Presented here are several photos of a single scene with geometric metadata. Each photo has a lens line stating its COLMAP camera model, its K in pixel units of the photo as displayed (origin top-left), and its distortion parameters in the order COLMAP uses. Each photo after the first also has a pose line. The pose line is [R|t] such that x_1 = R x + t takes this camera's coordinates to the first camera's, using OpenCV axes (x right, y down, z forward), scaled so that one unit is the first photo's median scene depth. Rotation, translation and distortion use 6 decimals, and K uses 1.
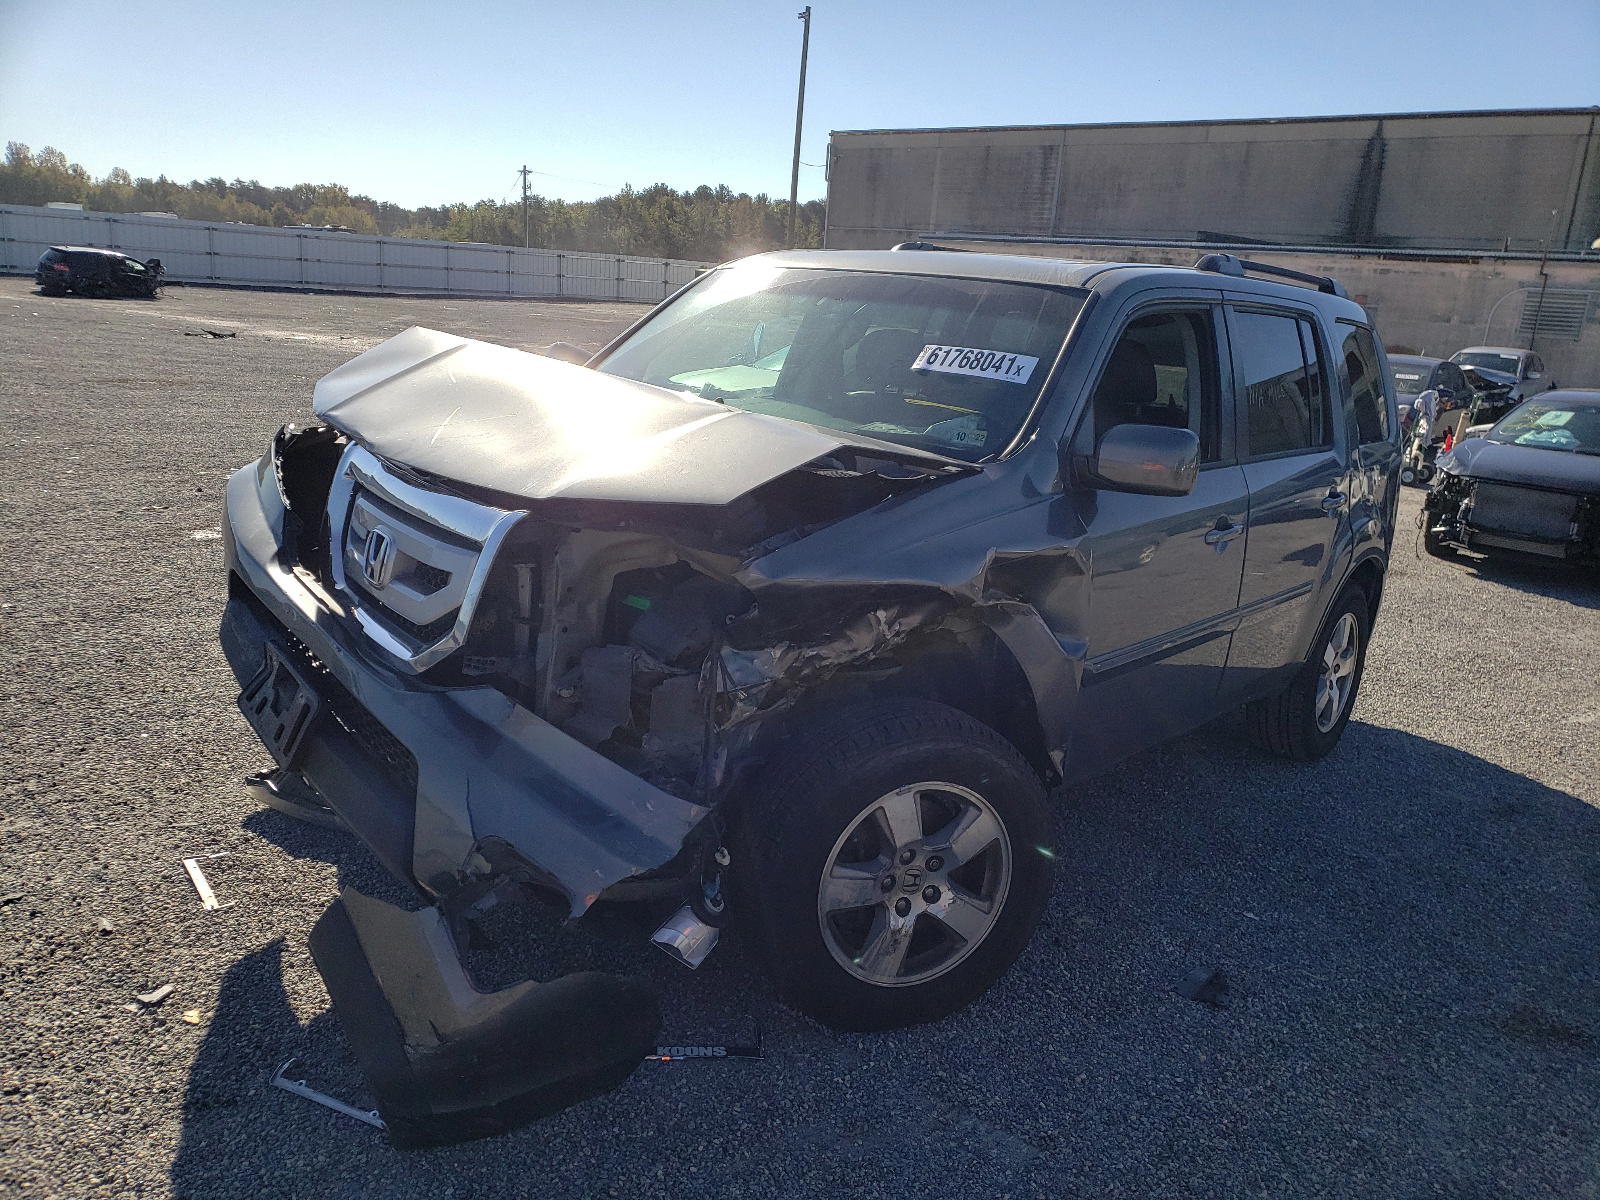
lens RADIAL K [[1334.6, 0, 801.0], [0, 1334.6, 671.8], [0, 0, 1]] dist [0.025384, -0.014559]
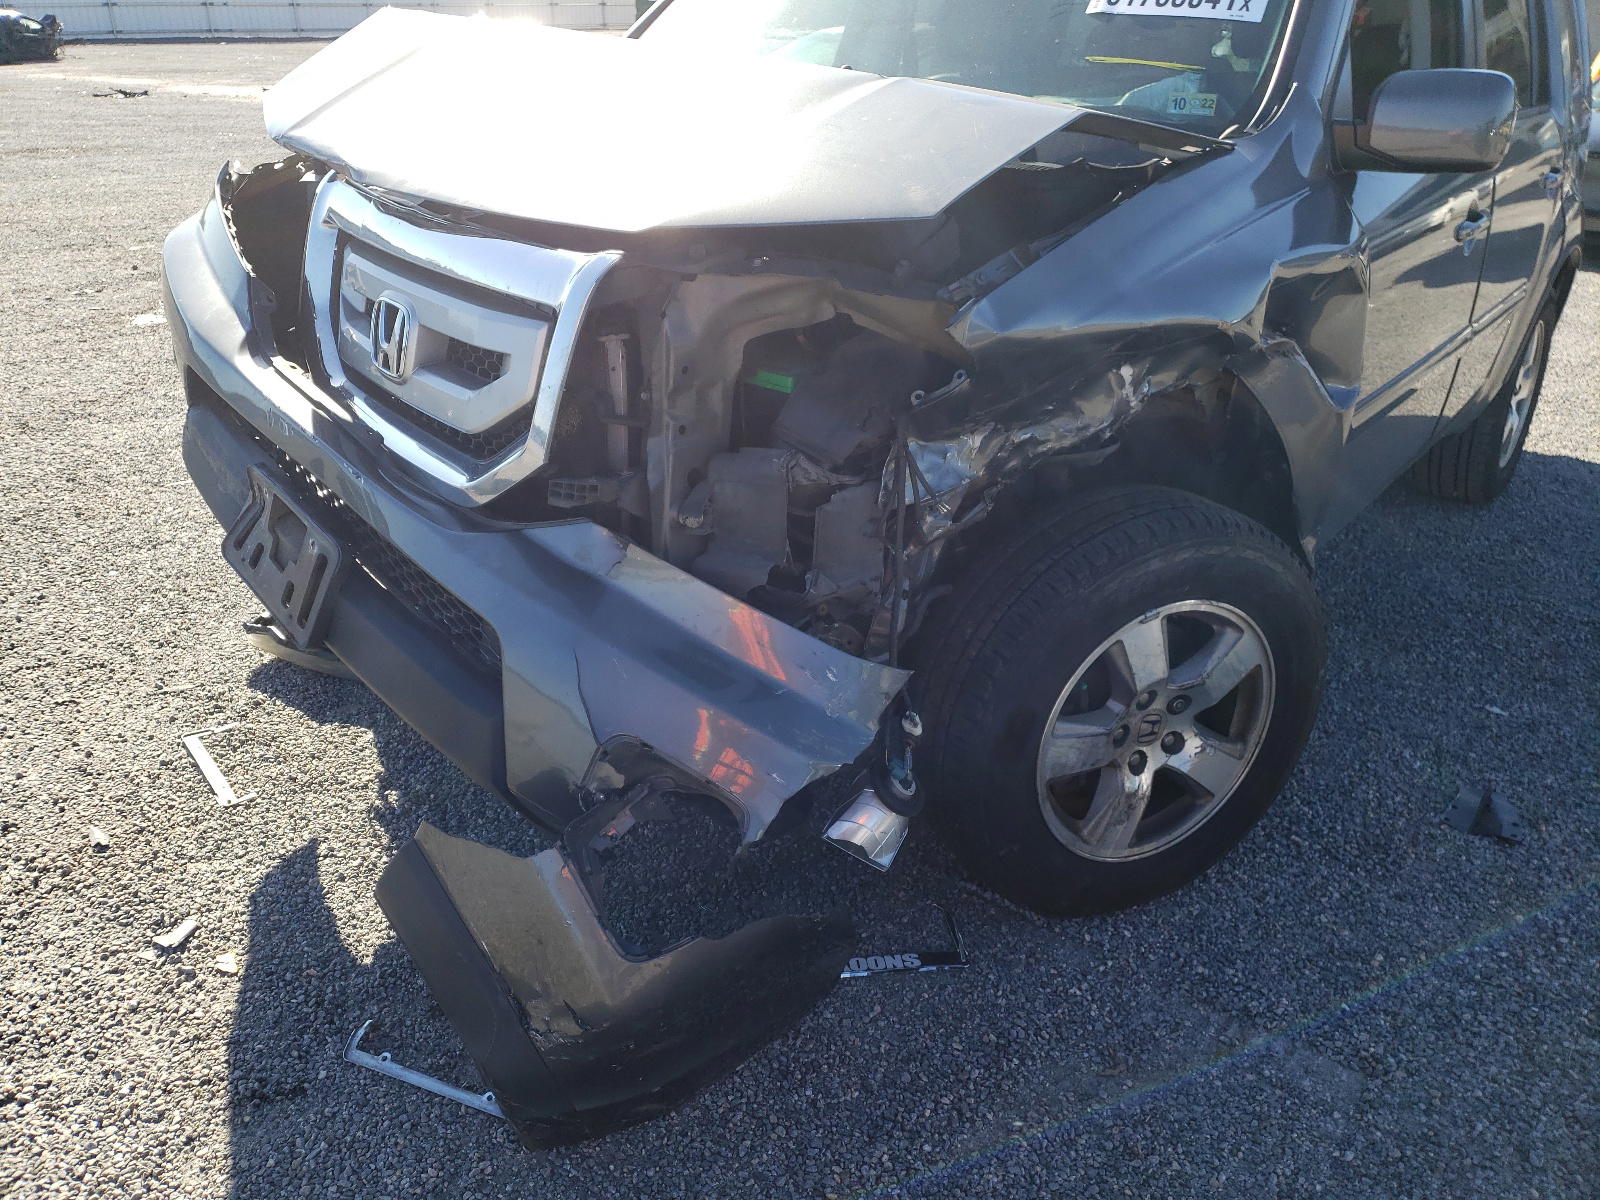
lens RADIAL K [[1334.6, 0, 801.0], [0, 1334.6, 671.8], [0, 0, 1]] dist [0.025384, -0.014559]
pose [[0.997487, -0.070799, 0.002571, -0.115365], [0.069103, 0.980307, 0.184992, -0.028915], [-0.015618, -0.184350, 0.982737, 0.269828]]
